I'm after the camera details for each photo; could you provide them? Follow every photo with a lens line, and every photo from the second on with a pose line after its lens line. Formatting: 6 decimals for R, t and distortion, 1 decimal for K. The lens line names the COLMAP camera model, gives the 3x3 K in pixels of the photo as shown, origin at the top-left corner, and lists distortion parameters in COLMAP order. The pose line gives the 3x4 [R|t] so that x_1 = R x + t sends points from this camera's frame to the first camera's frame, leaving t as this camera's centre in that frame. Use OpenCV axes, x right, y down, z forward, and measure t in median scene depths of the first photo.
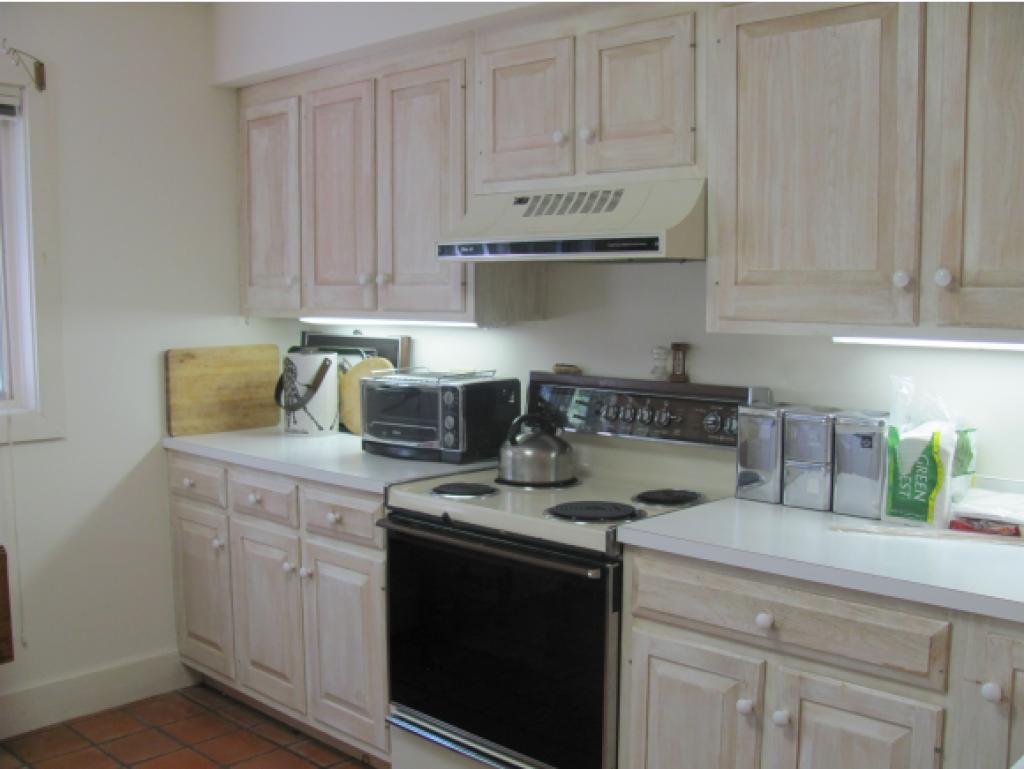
lens RADIAL K [[1080.2, 0, 509.8], [0, 1080.2, 380.9], [0, 0, 1]] dist [-0.147328, 0.000000]
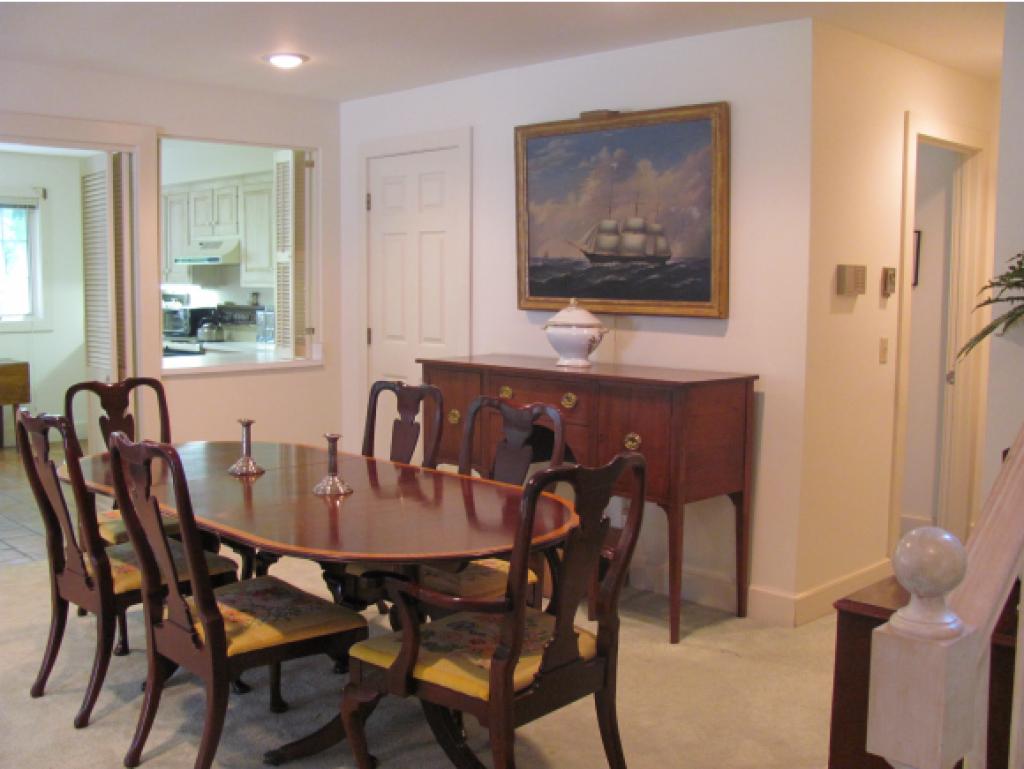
lens RADIAL K [[1080.2, 0, 509.4], [0, 1080.2, 385.7], [0, 0, 1]] dist [-0.147328, 0.000000]
pose [[0.999296, 0.010203, -0.036091, 0.921667], [-0.009966, 0.999927, 0.006760, 0.183457], [0.036157, -0.006396, 0.999326, -1.796934]]
